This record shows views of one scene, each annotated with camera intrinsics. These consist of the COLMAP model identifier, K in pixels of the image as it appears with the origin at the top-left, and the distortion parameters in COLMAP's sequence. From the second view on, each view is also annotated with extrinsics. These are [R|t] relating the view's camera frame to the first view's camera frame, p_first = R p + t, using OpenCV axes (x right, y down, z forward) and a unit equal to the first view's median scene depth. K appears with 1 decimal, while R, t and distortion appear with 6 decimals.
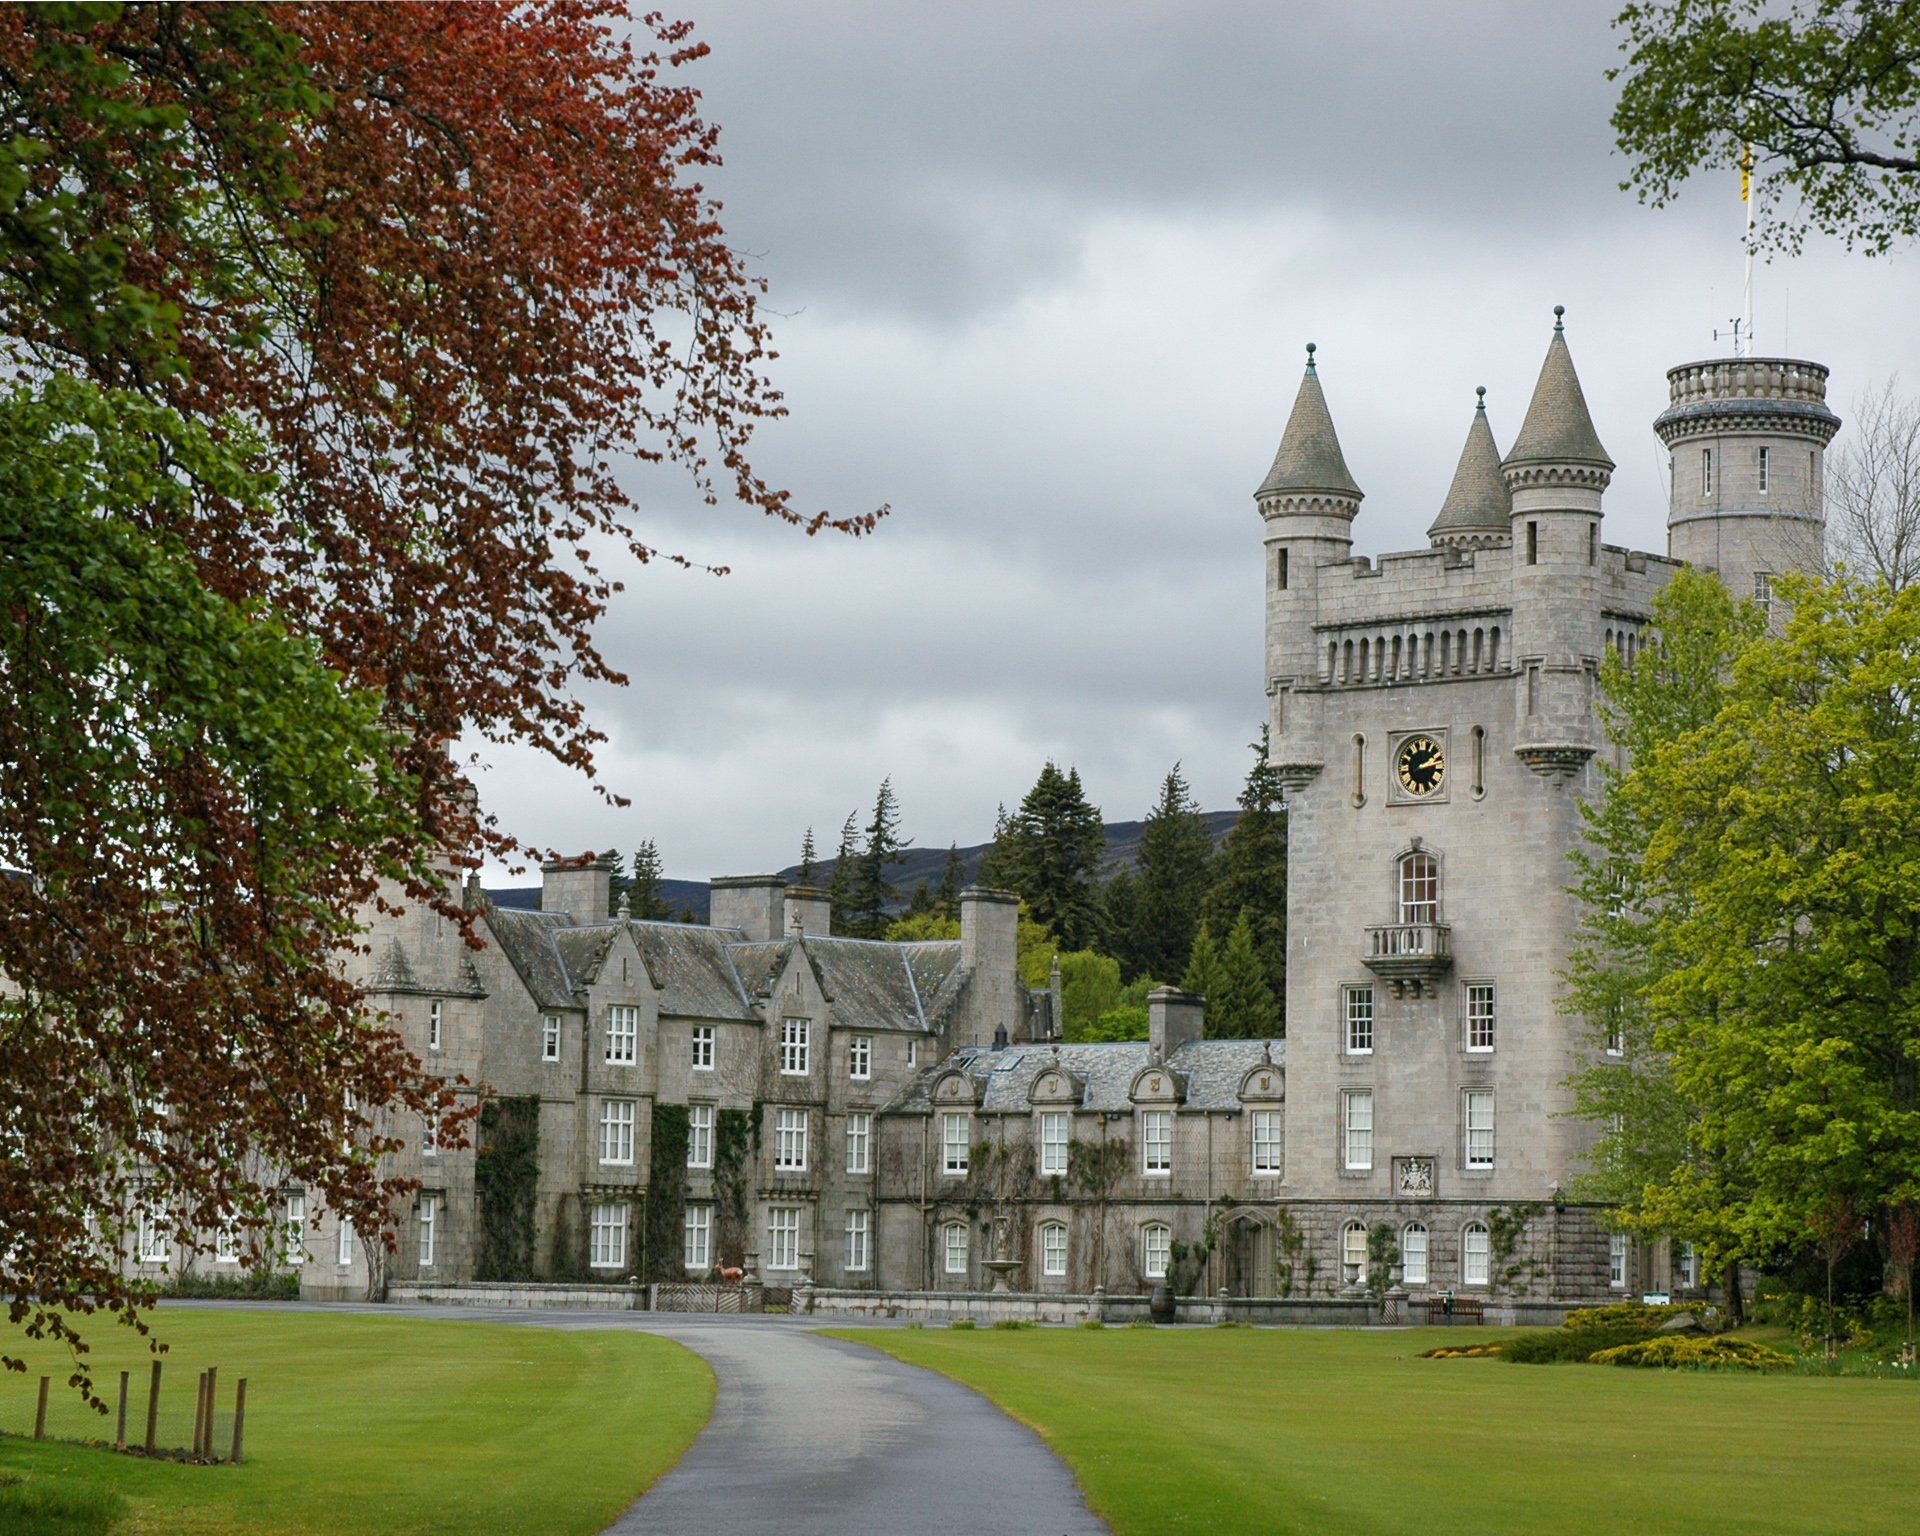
lens RADIAL K [[4342.0, 0, 960.1], [0, 4342.0, 766.1], [0, 0, 1]] dist [0.077556, 0.000000]
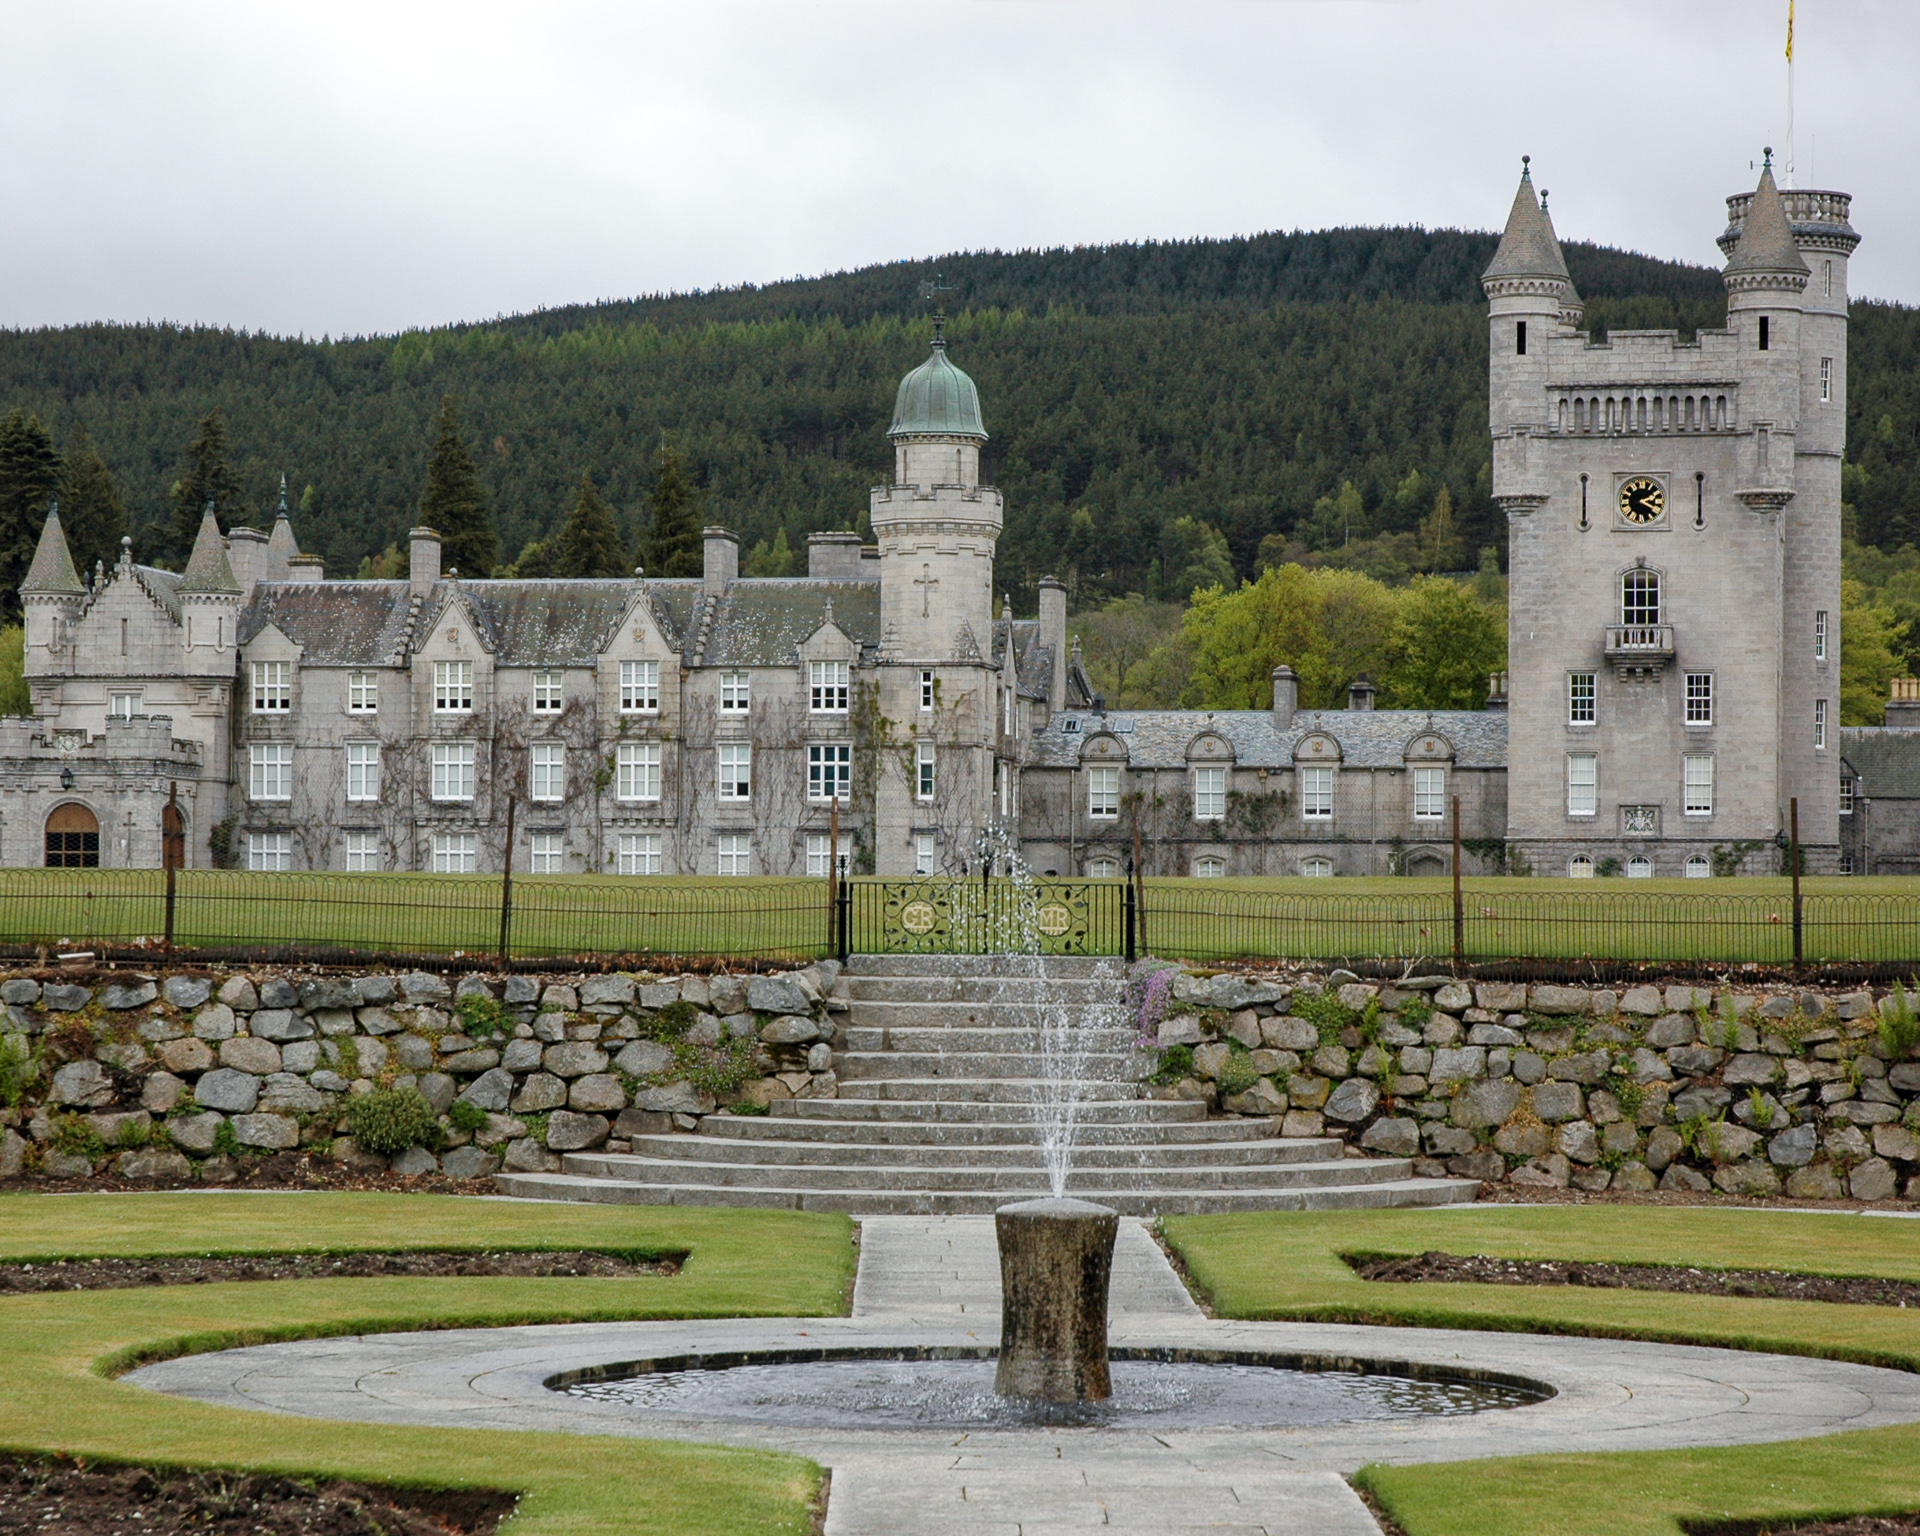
lens RADIAL K [[4699.7, 0, 959.9], [0, 4699.7, 769.7], [0, 0, 1]] dist [0.060031, 0.000000]
pose [[0.914968, 0.007052, 0.403465, -0.632263], [-0.040116, 0.996484, 0.073557, -0.014901], [-0.401528, -0.083488, 0.912033, -0.186431]]
